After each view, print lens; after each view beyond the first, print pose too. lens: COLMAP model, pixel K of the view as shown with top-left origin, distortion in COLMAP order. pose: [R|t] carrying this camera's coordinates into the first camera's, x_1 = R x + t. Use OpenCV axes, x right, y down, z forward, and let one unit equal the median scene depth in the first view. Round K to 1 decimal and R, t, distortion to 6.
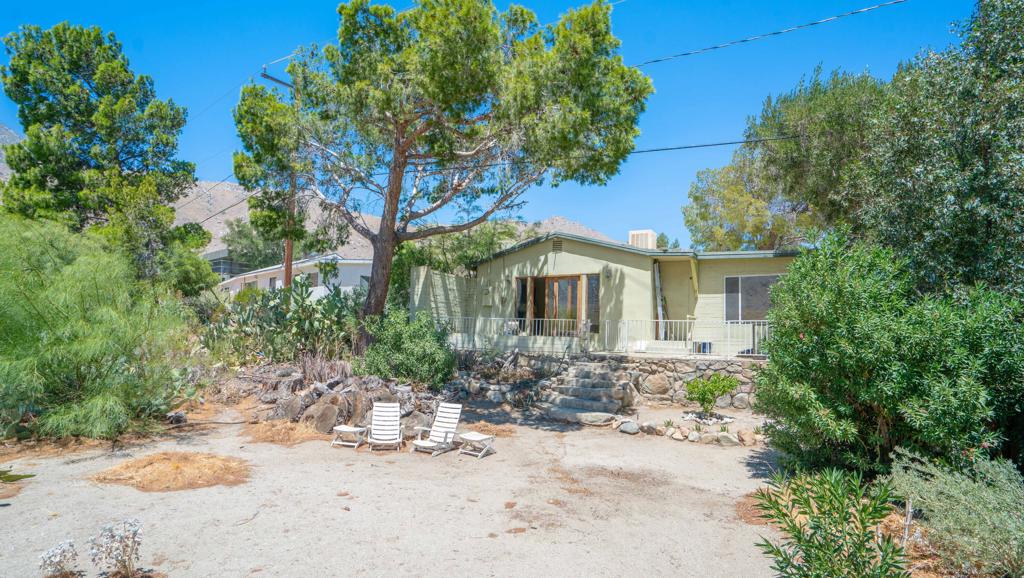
lens RADIAL K [[512.2, 0, 512.6], [0, 512.2, 311.7], [0, 0, 1]] dist [-0.000665, -0.000065]
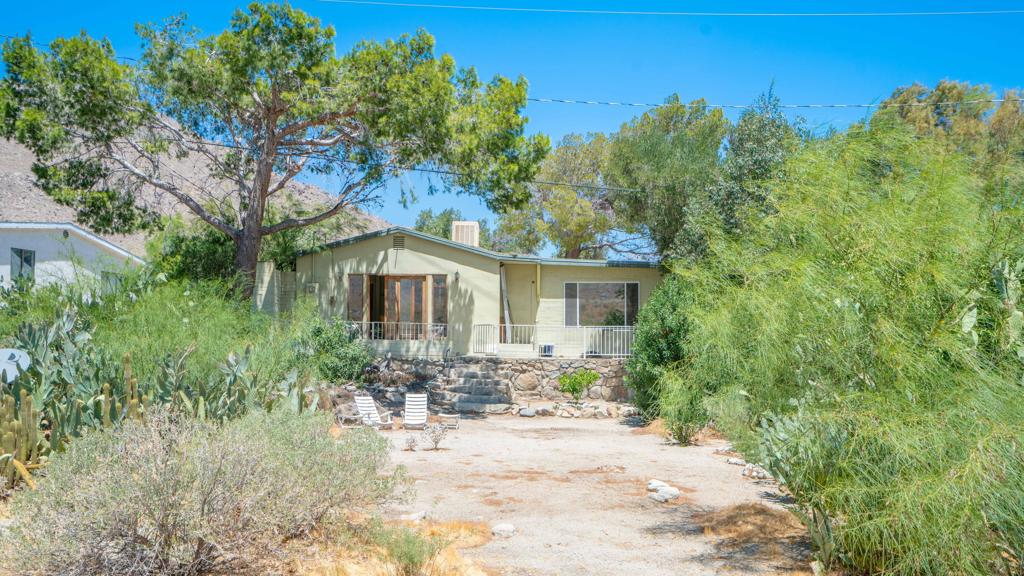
lens RADIAL K [[973.6, 0, 509.3], [0, 973.6, 307.8], [0, 0, 1]] dist [0.168290, -0.000092]
pose [[0.895310, 0.007209, 0.445386, -0.562222], [-0.012946, 0.999868, 0.009841, -0.033643], [-0.445256, -0.014577, 0.895285, -0.714575]]
